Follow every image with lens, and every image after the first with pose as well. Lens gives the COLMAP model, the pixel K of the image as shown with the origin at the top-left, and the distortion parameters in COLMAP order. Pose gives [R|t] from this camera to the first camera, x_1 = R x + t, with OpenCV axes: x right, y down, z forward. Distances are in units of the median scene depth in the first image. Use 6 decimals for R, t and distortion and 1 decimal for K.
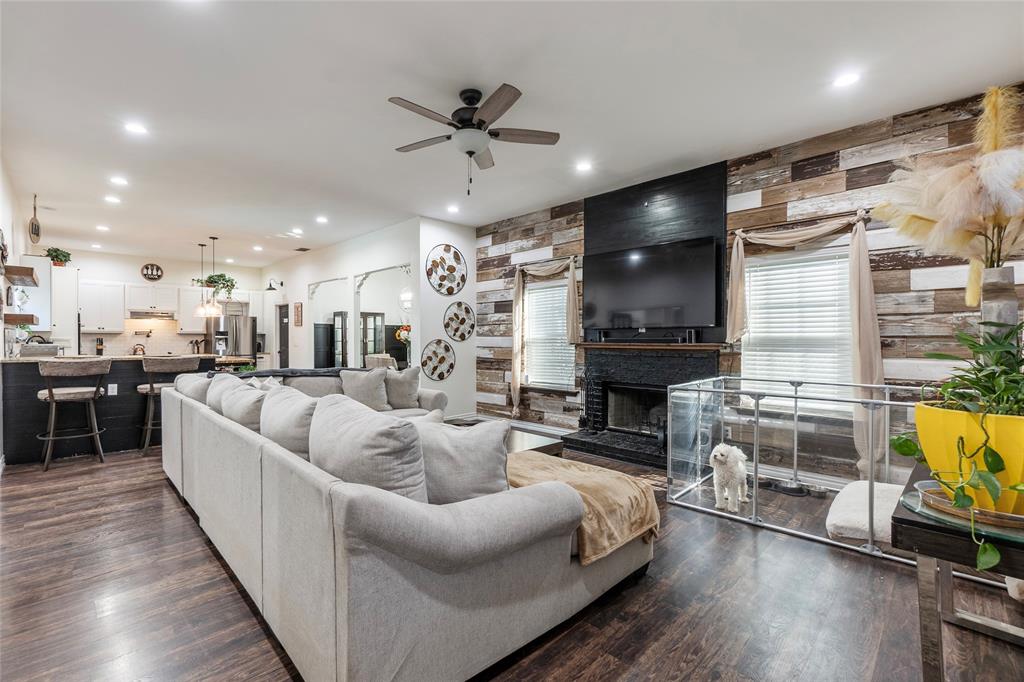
lens RADIAL K [[452.5, 0, 511.5], [0, 452.5, 339.1], [0, 0, 1]] dist [0.001321, -0.000390]
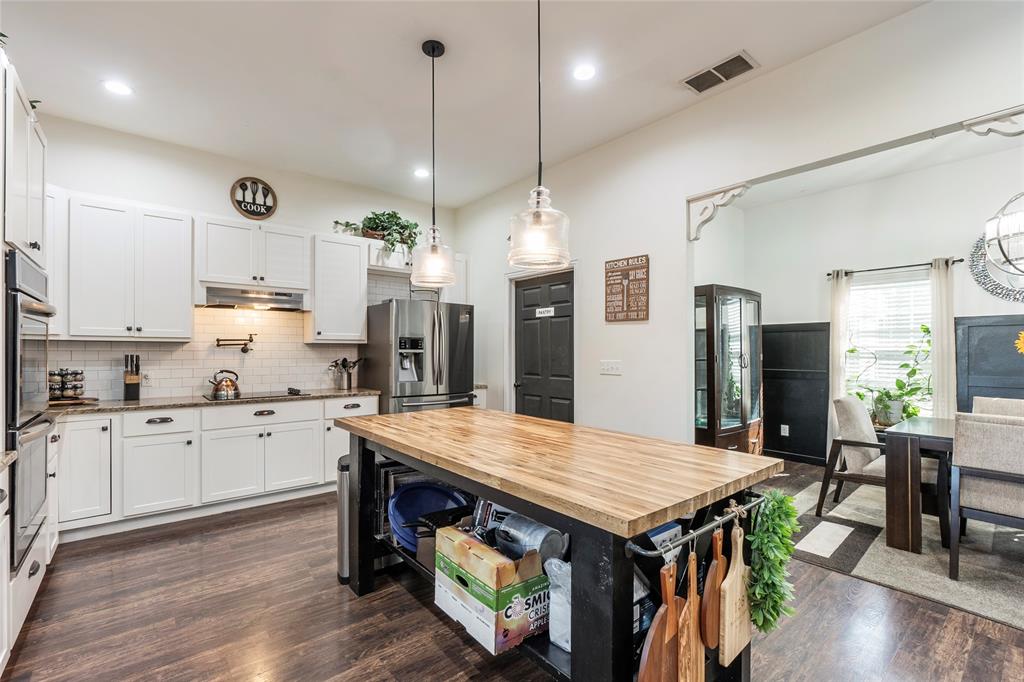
lens RADIAL K [[452.5, 0, 512.1], [0, 452.5, 345.3], [0, 0, 1]] dist [0.001321, -0.000390]
pose [[0.995139, -0.003361, -0.098424, -0.513706], [0.002334, 0.999942, -0.010551, -0.005802], [0.098454, 0.010270, 0.995089, 0.605719]]
